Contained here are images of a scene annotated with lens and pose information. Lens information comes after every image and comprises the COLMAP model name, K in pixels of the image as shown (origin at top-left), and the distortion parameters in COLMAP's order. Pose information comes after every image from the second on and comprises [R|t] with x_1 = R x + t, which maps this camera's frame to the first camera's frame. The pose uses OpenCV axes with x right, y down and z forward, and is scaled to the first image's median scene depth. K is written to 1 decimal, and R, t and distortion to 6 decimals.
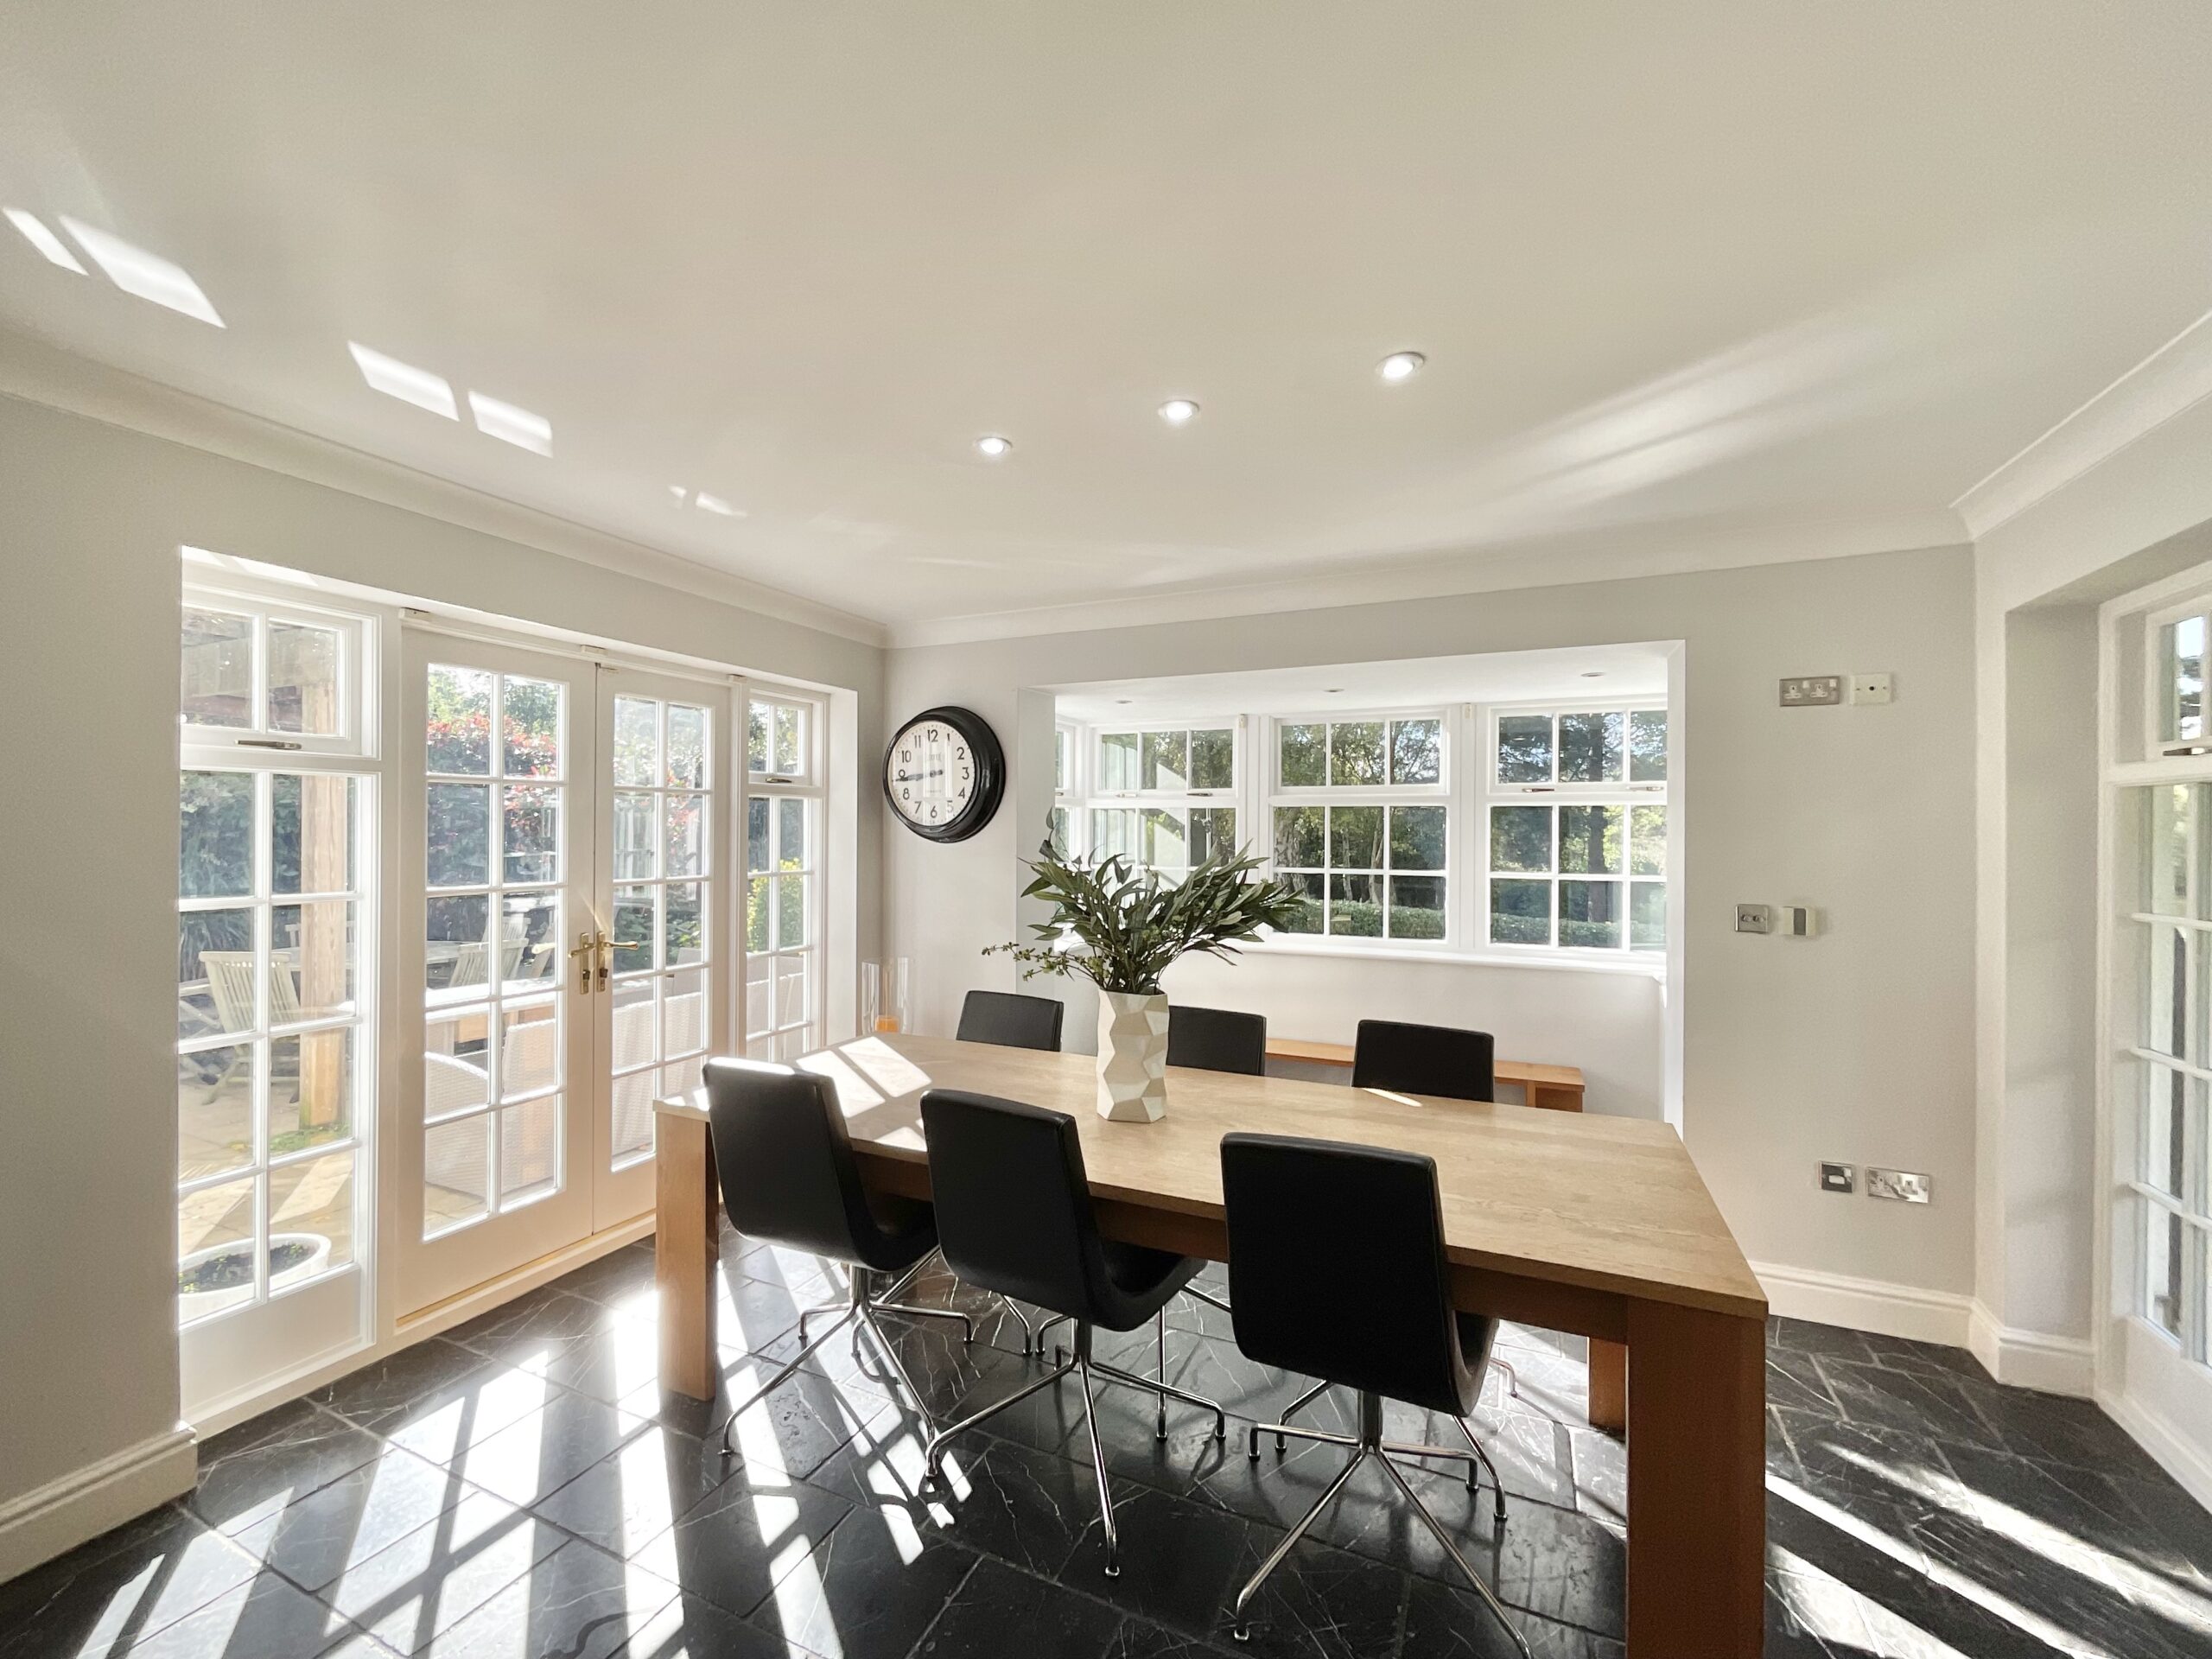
lens RADIAL K [[901.2, 0, 1114.5], [0, 901.2, 833.2], [0, 0, 1]] dist [0.000605, 0.000120]
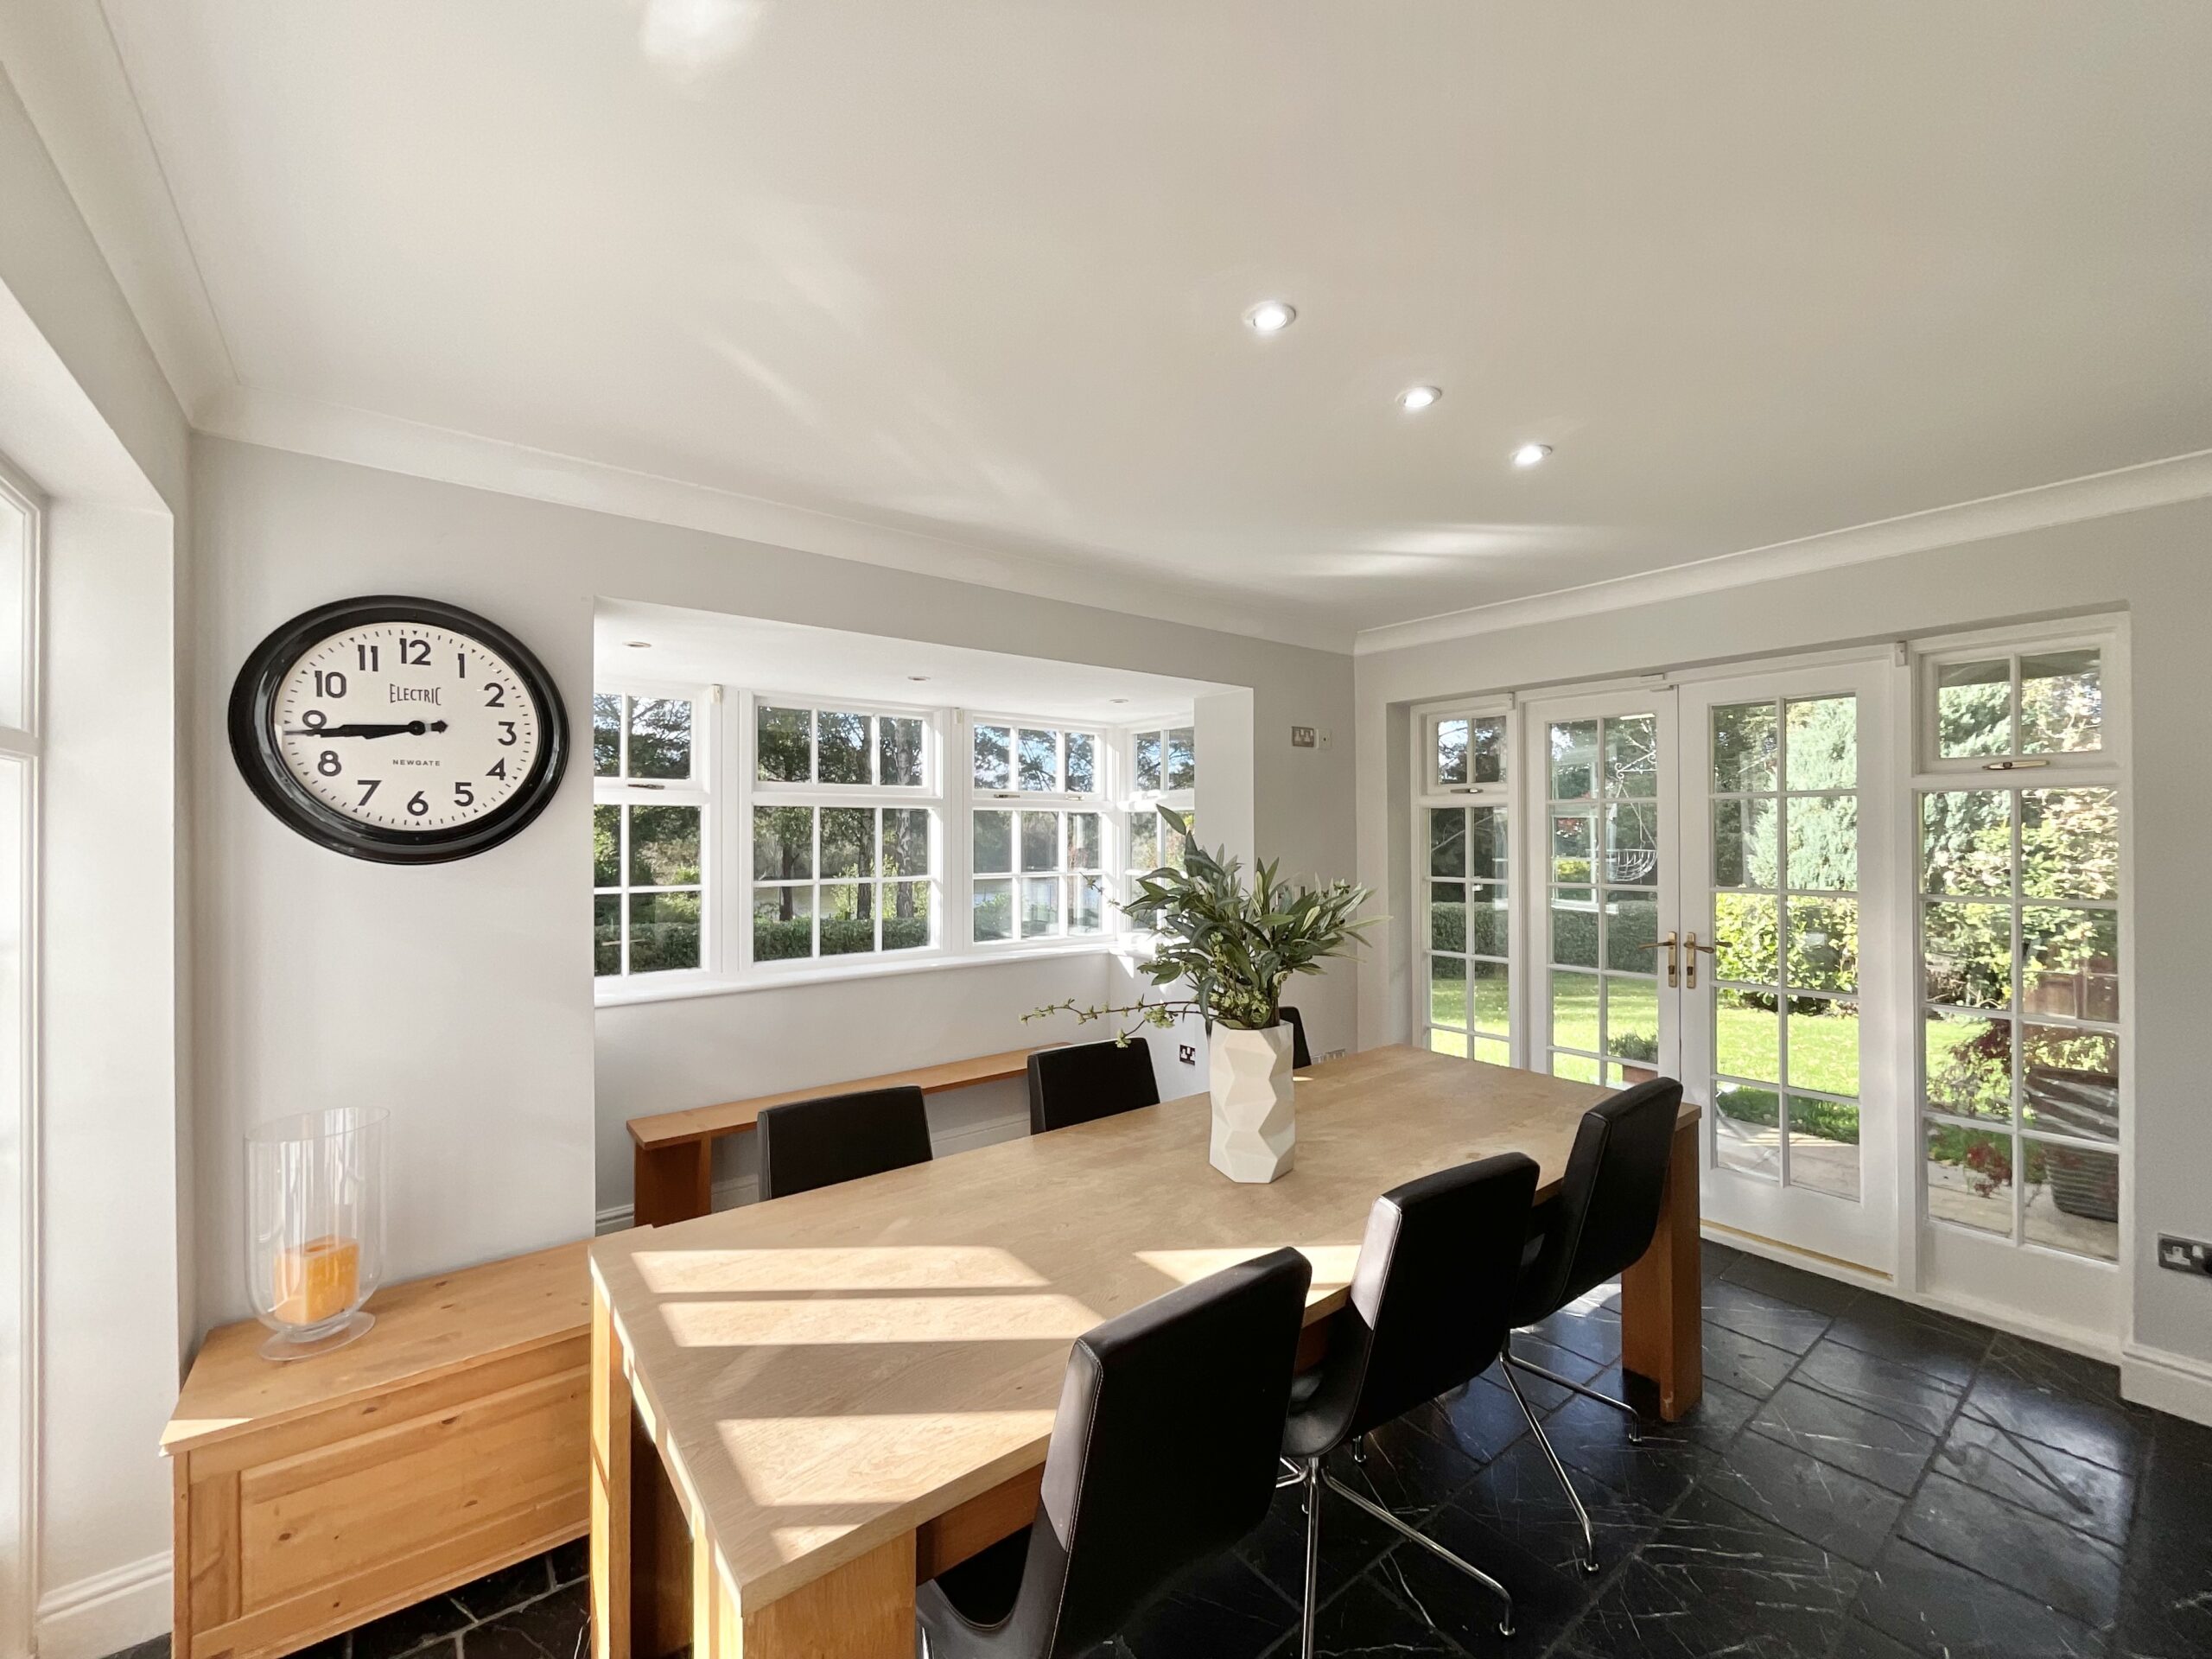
lens RADIAL K [[901.0, 0, 1106.0], [0, 901.0, 829.5], [0, 0, 1]] dist [-0.000389, 0.000003]
pose [[0.465578, -0.001415, 0.885006, -0.461606], [0.006517, 0.999977, -0.001829, -0.005411], [-0.884983, 0.006619, 0.465577, 0.417213]]
